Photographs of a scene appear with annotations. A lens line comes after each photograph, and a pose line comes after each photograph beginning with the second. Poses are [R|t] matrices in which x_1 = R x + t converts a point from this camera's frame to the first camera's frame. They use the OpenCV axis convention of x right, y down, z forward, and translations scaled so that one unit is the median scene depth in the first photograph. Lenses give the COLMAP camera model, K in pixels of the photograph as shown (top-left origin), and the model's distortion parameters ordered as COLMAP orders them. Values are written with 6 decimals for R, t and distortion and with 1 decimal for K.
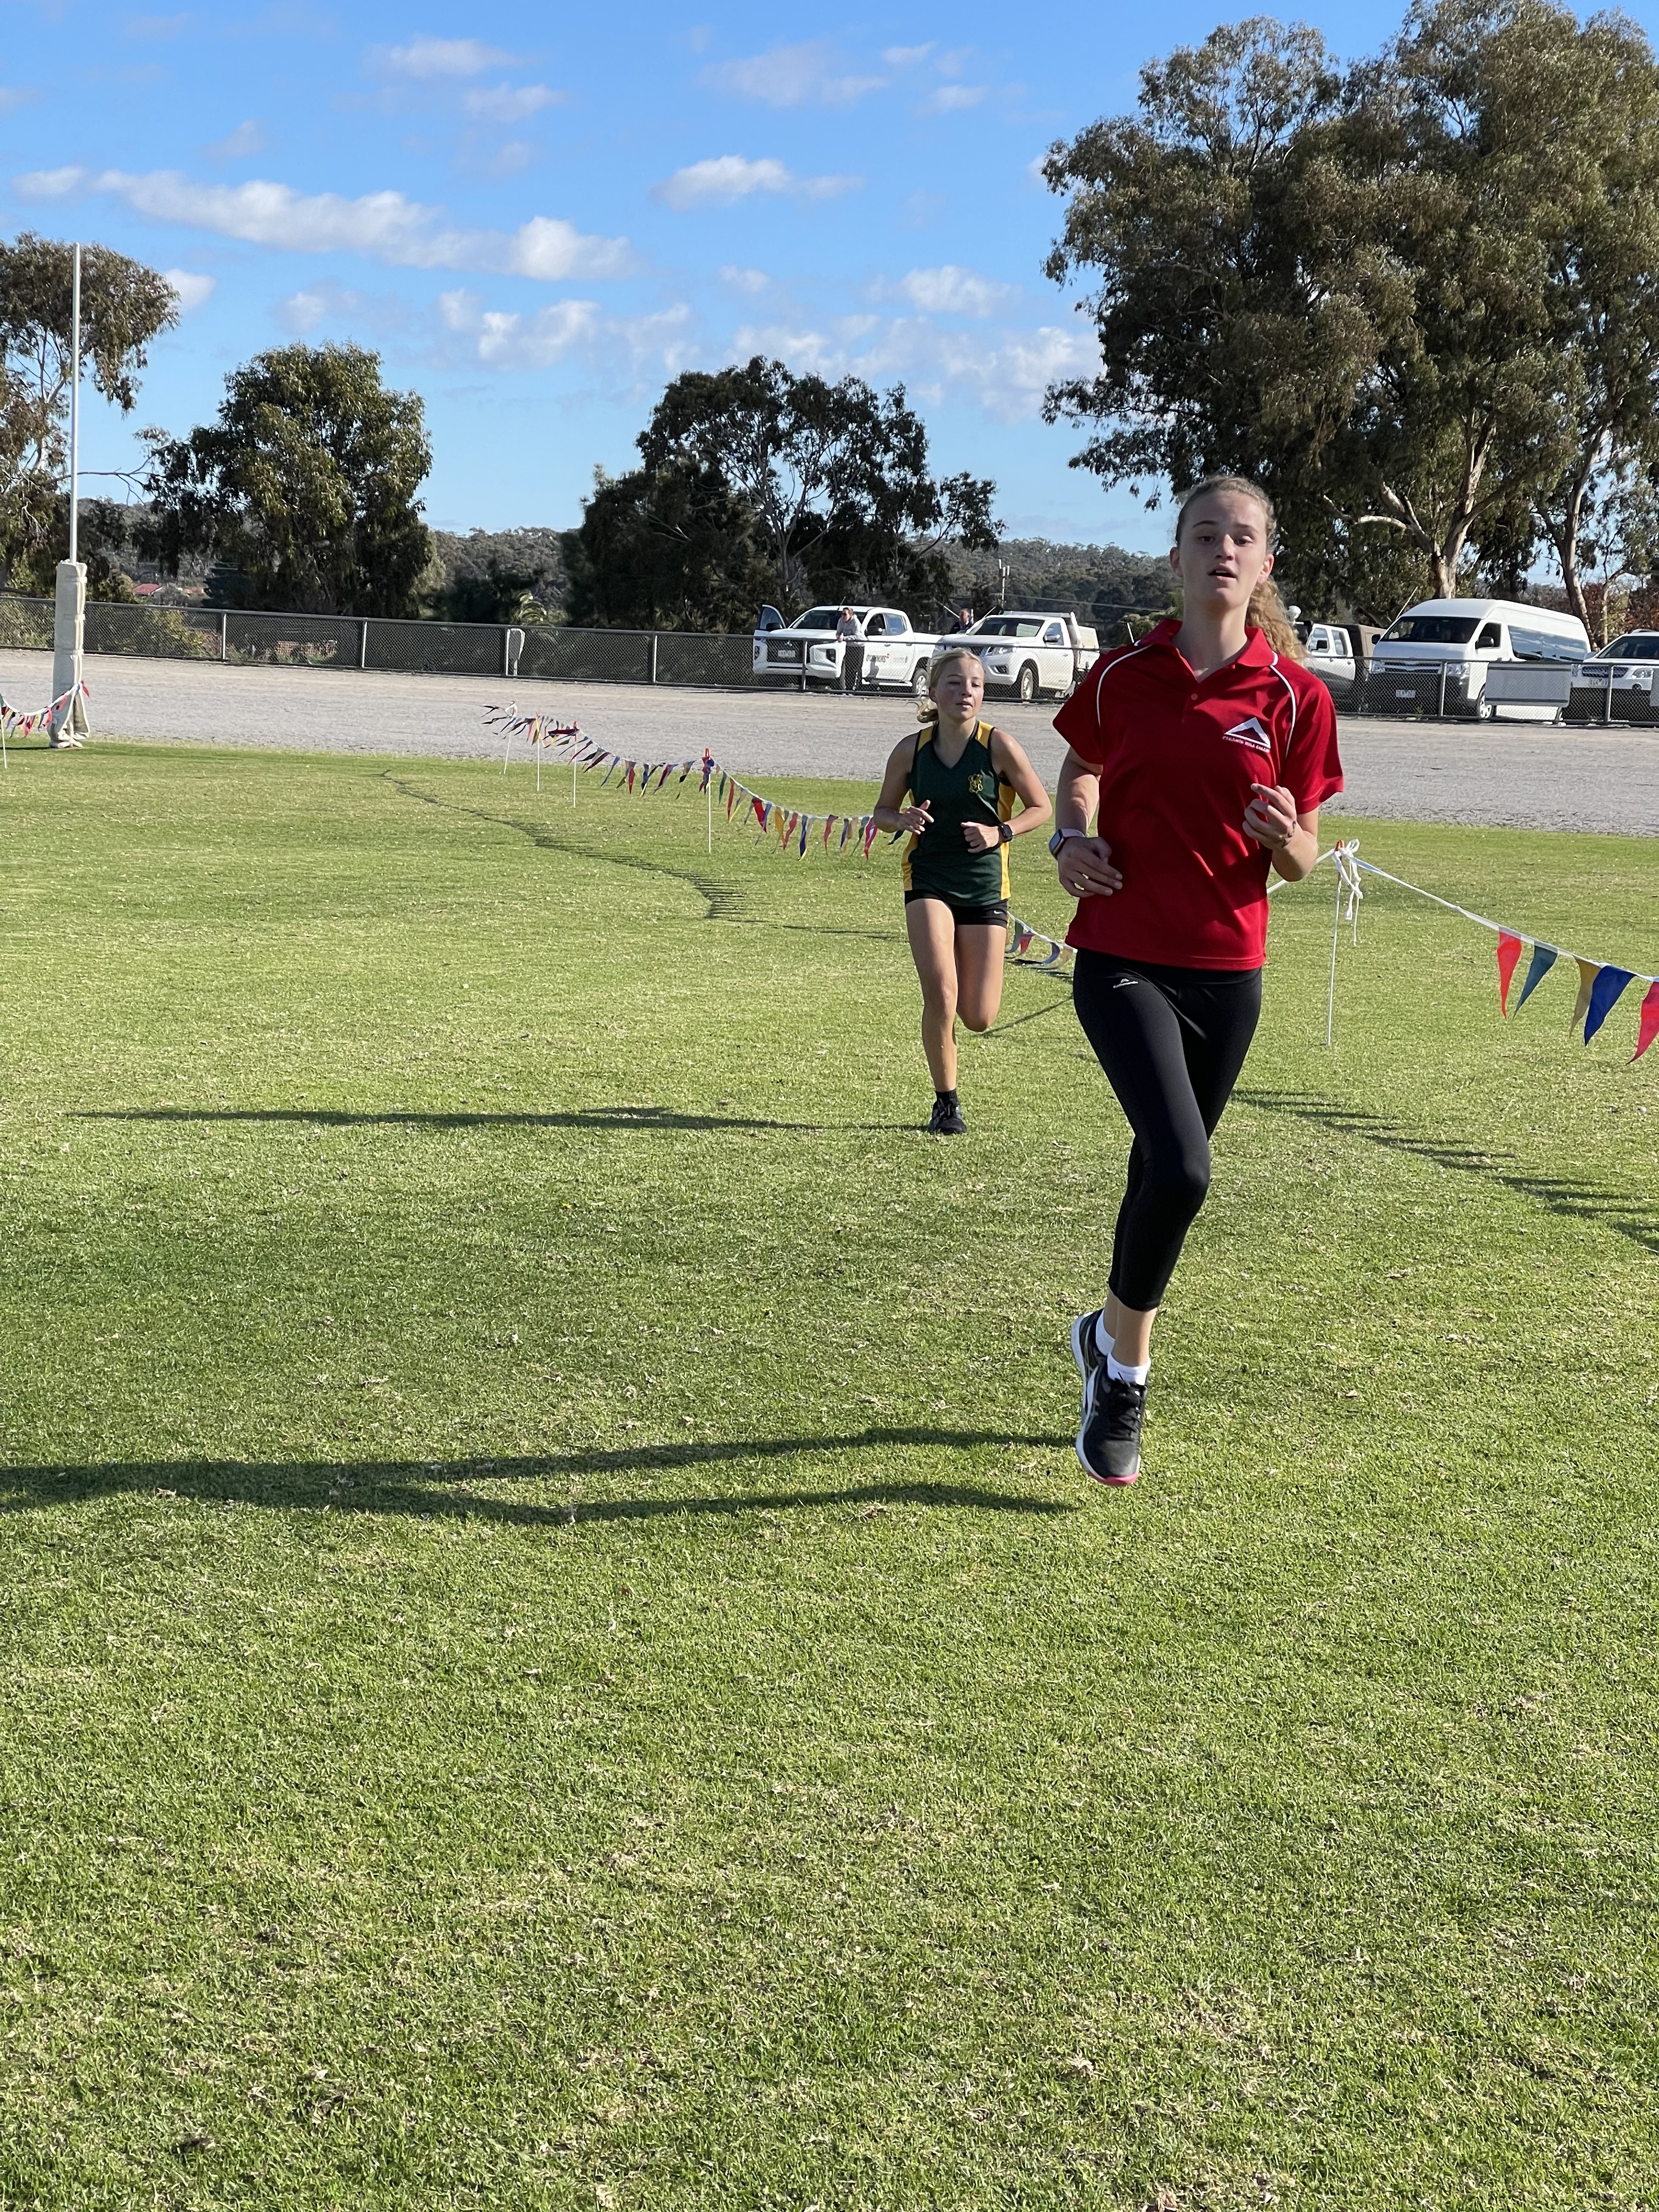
lens RADIAL K [[4206.0, 0, 823.7], [0, 4206.0, 1109.0], [0, 0, 1]] dist [0.217235, 0.240078]
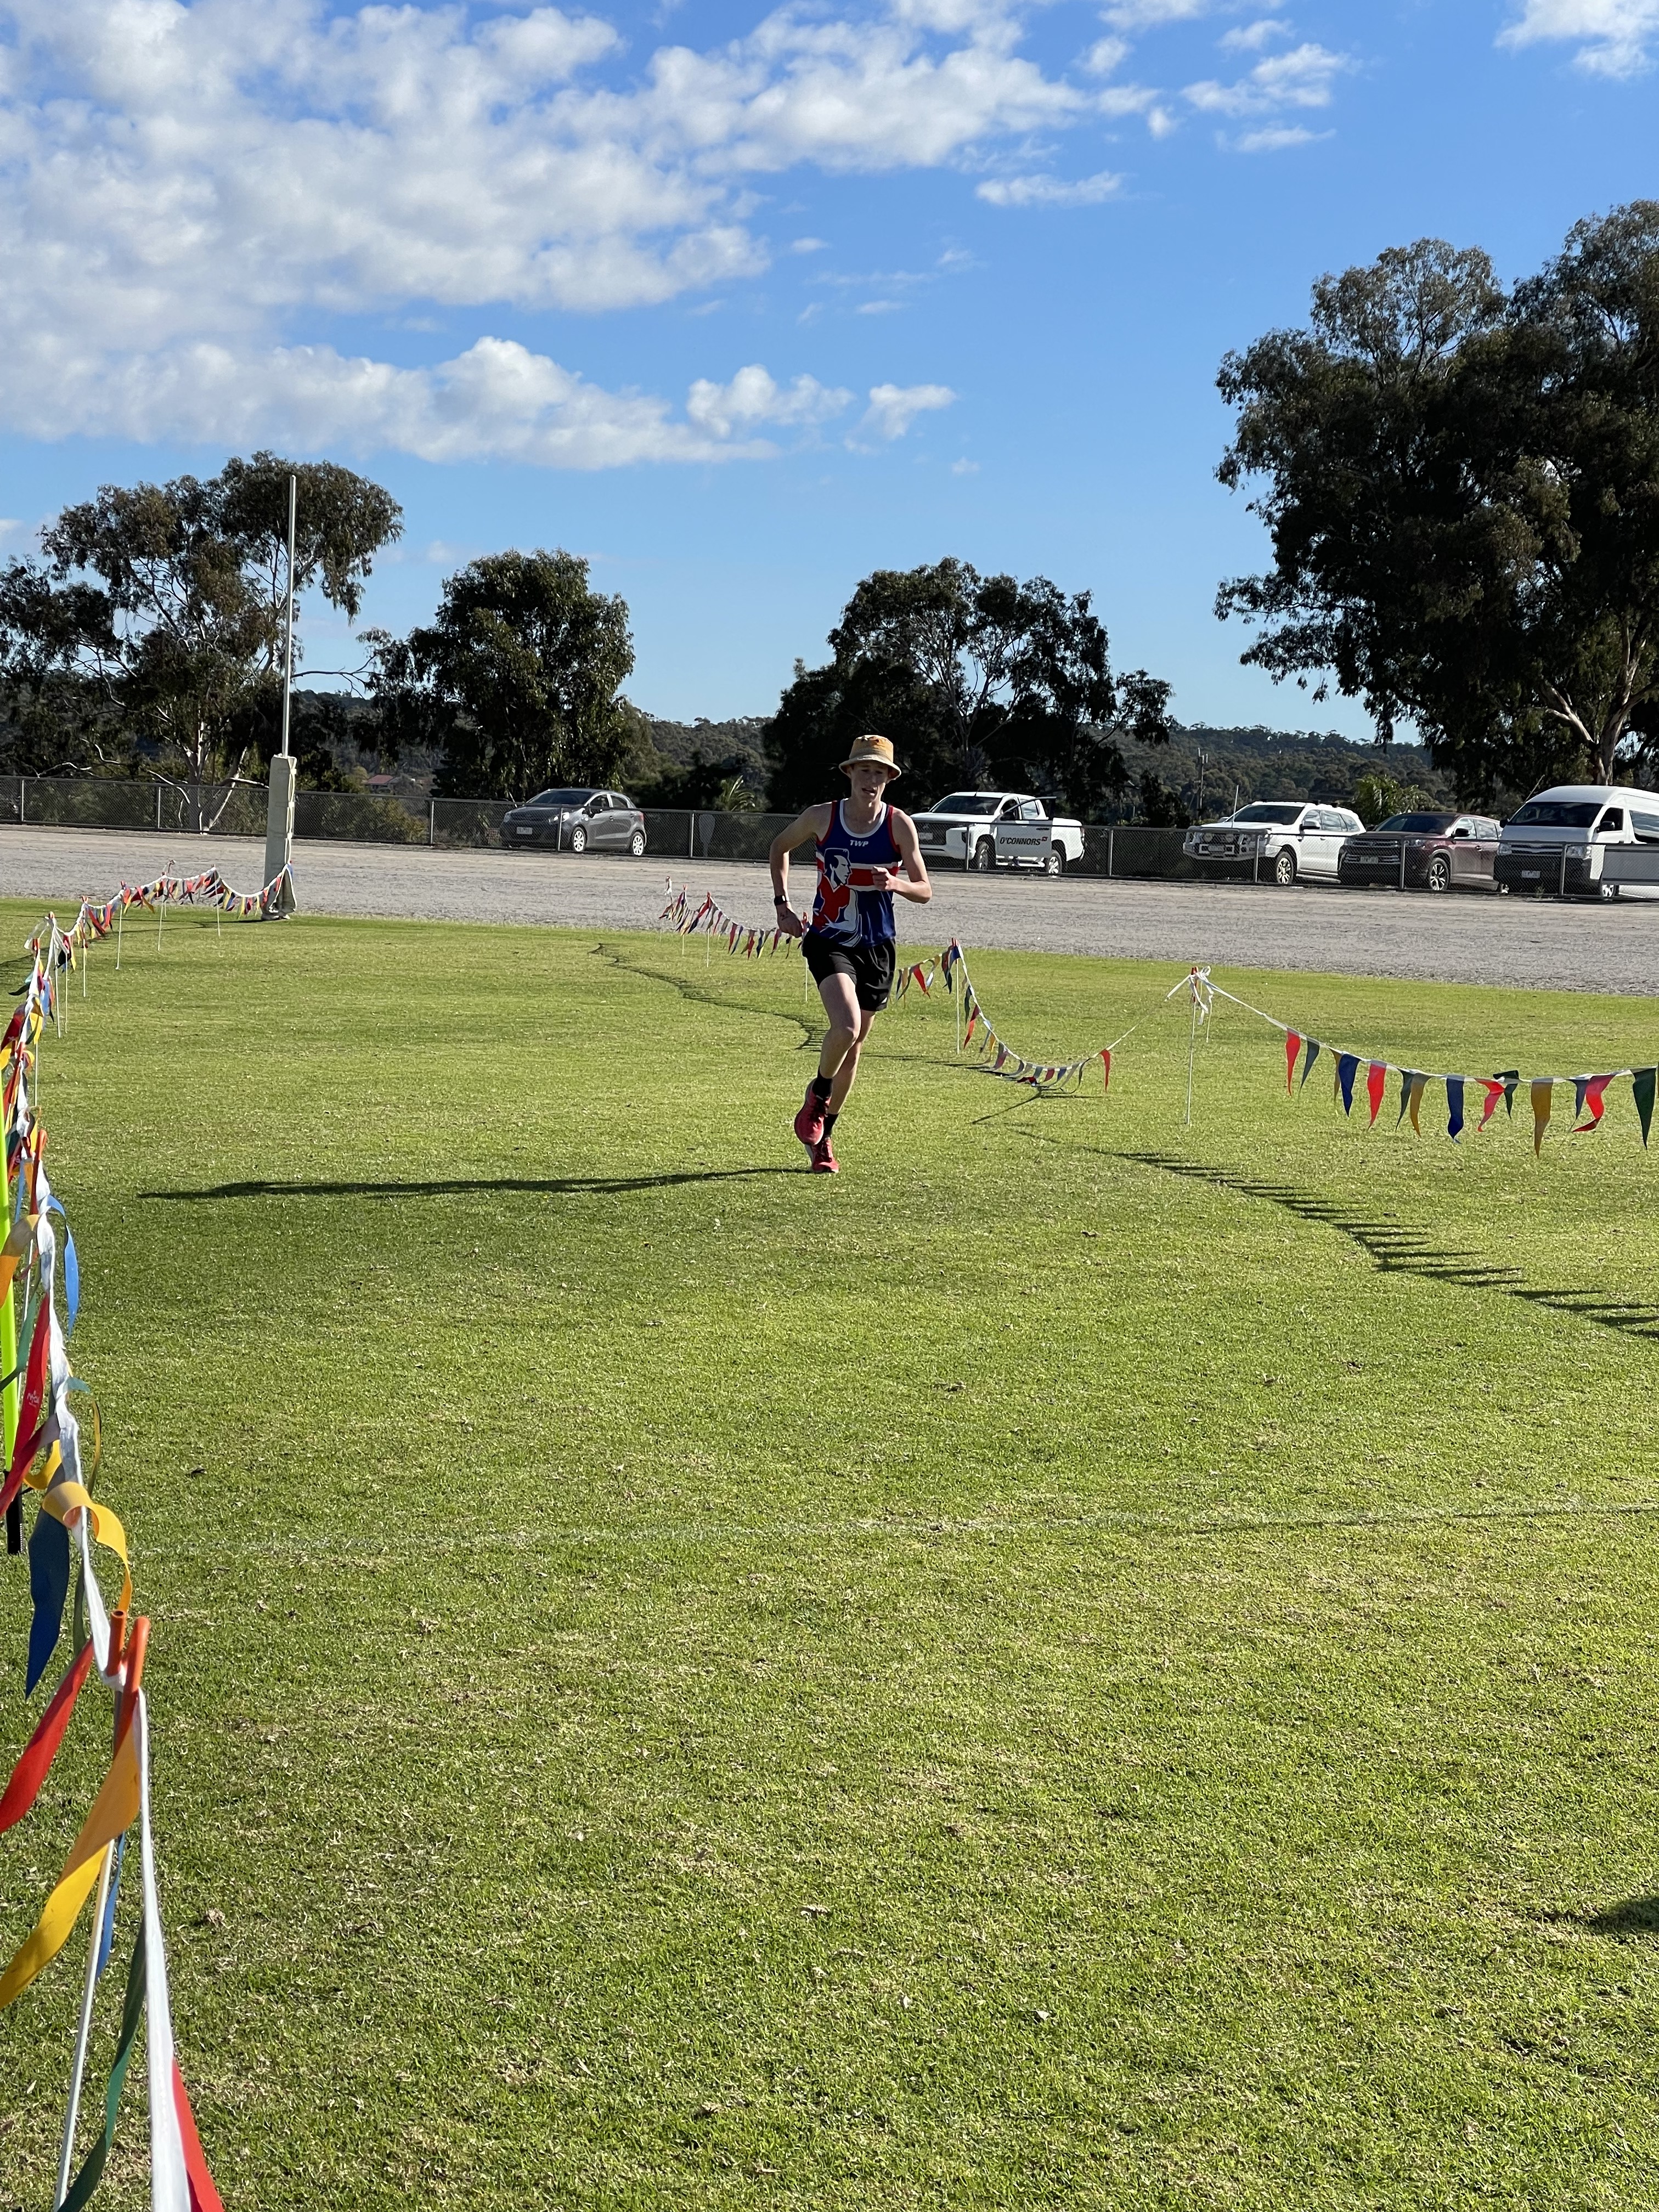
lens RADIAL K [[4217.2, 0, 833.5], [0, 4217.2, 1142.4], [0, 0, 1]] dist [0.183802, 0.592152]
pose [[0.998666, 0.003831, -0.051496, 0.045539], [-0.005695, 0.999332, -0.036099, 0.022678], [0.051323, 0.036344, 0.998021, -0.183260]]
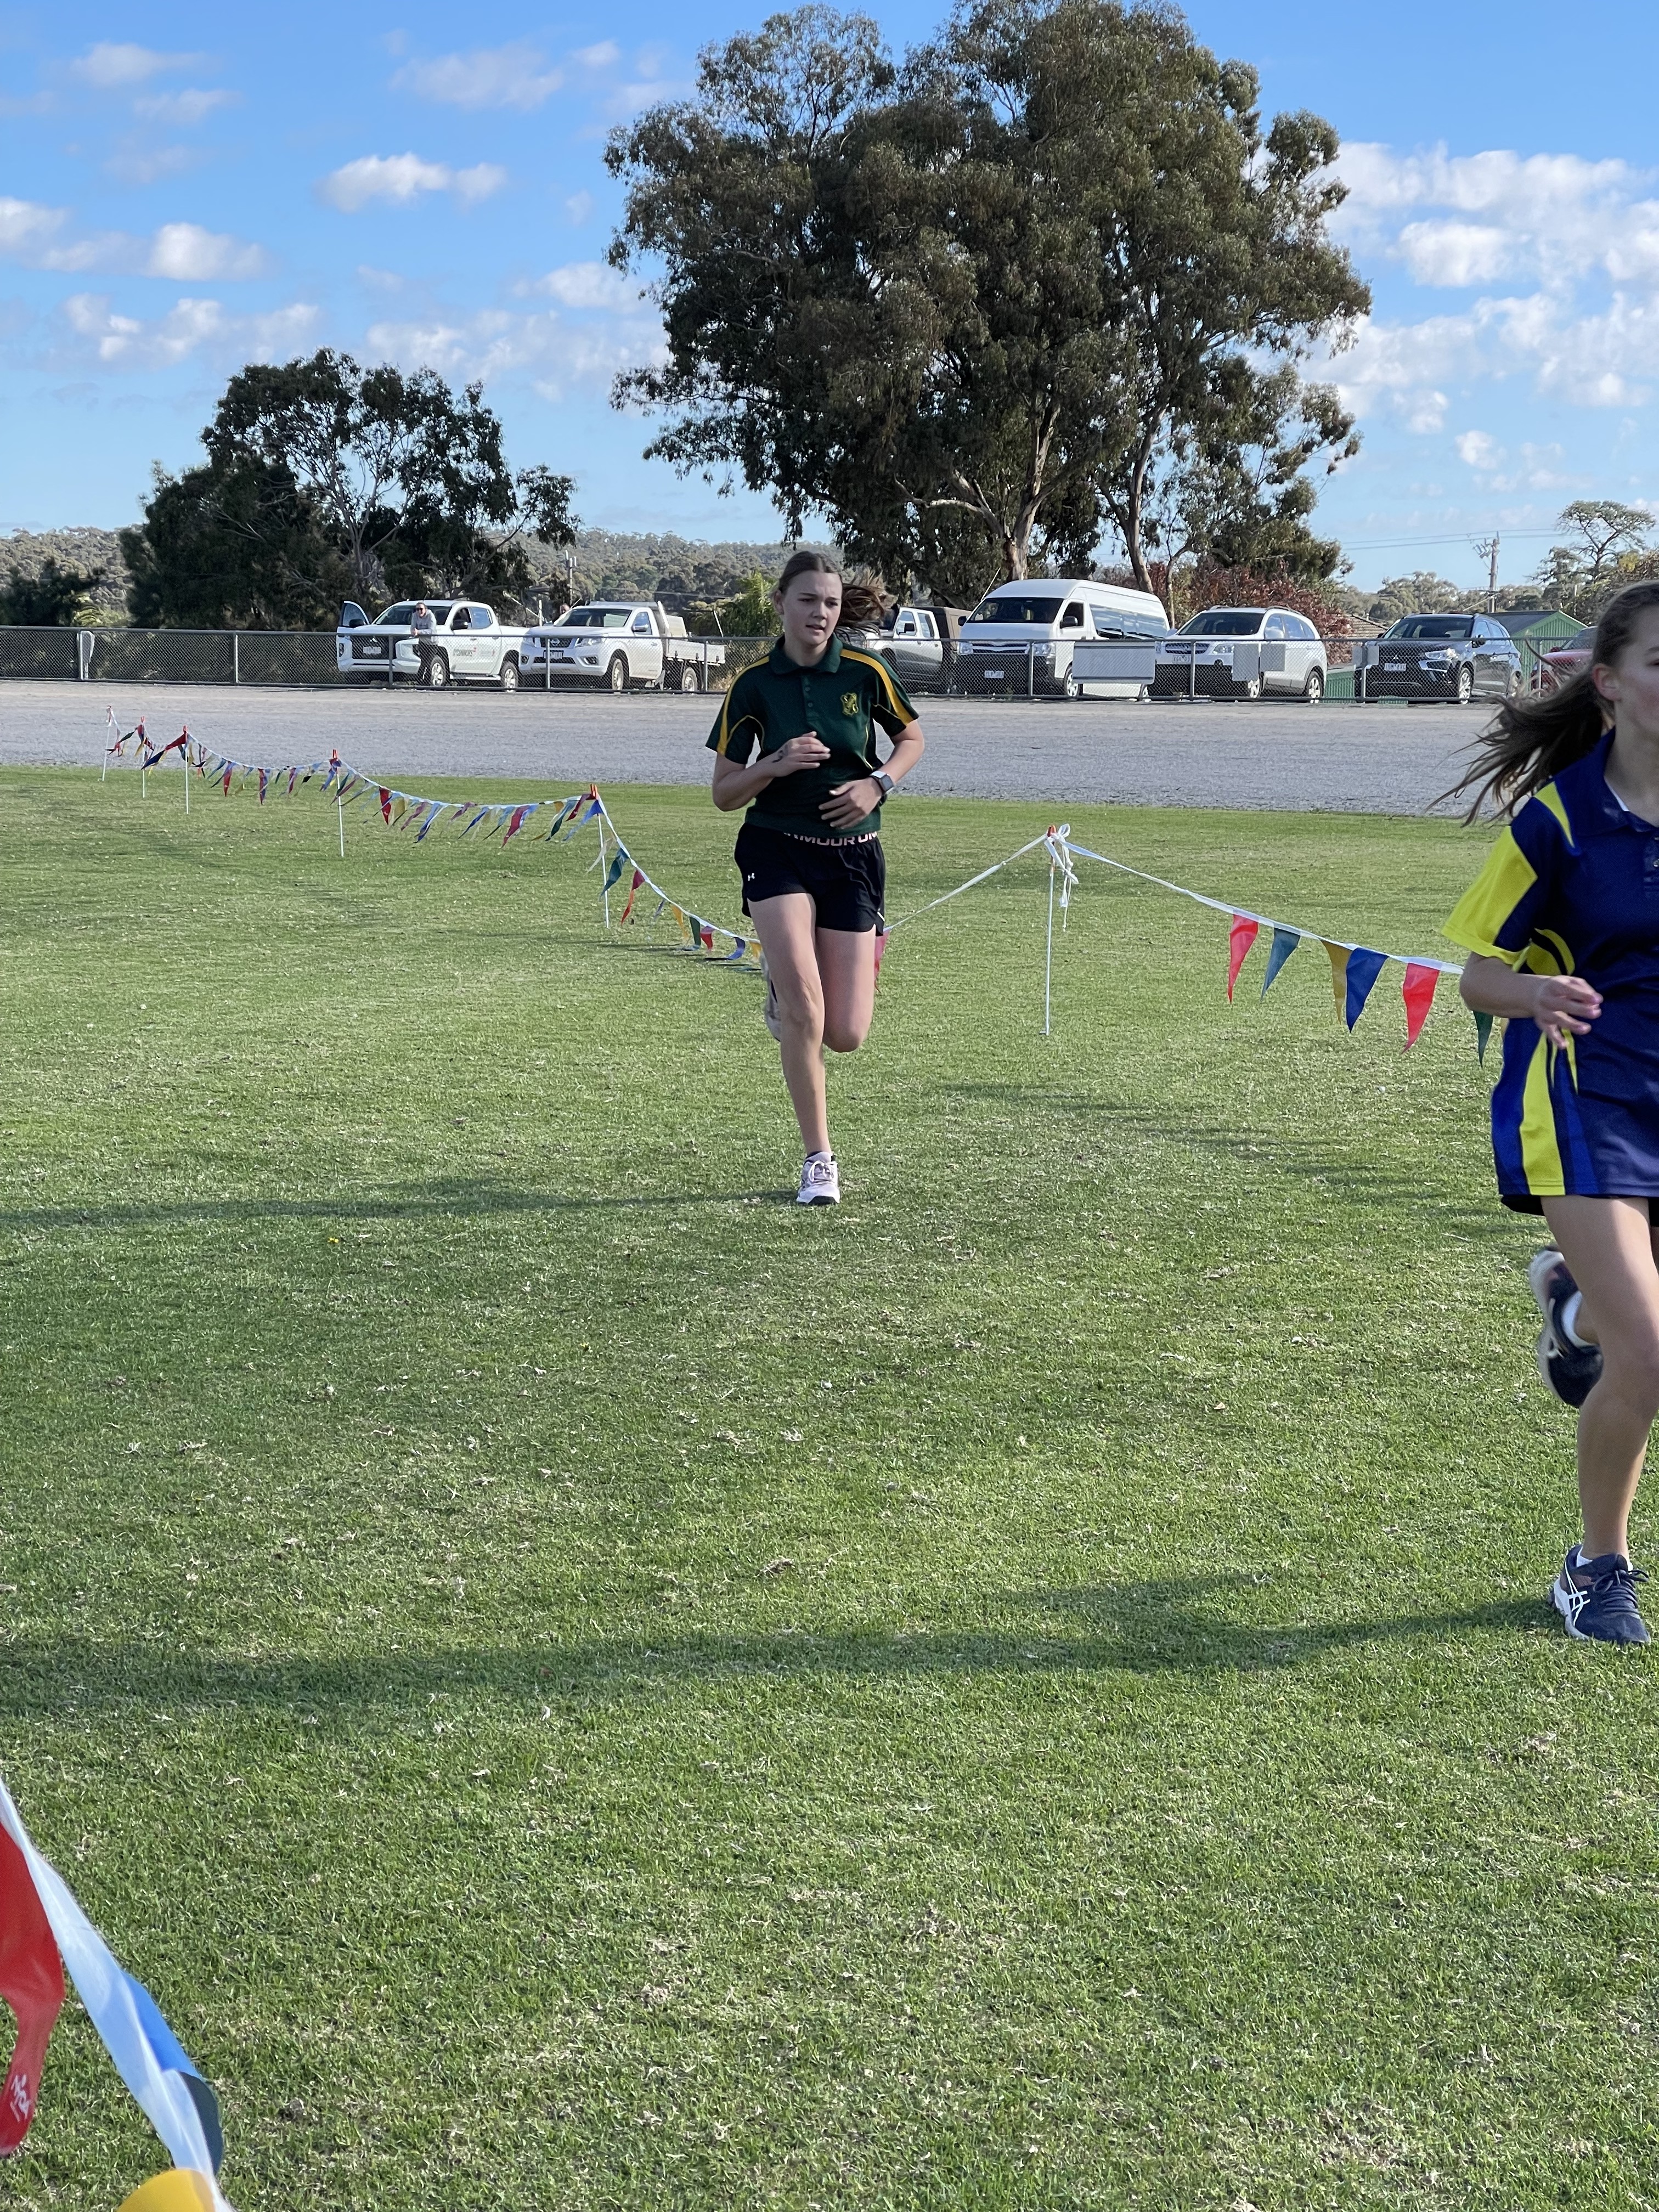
lens RADIAL K [[4197.6, 0, 843.4], [0, 4197.6, 1111.1], [0, 0, 1]] dist [0.233631, 0.011154]
pose [[0.993719, -0.040842, 0.104184, -0.017826], [0.040521, 0.999165, 0.005196, -0.002526], [-0.104309, -0.000941, 0.994544, 0.018612]]
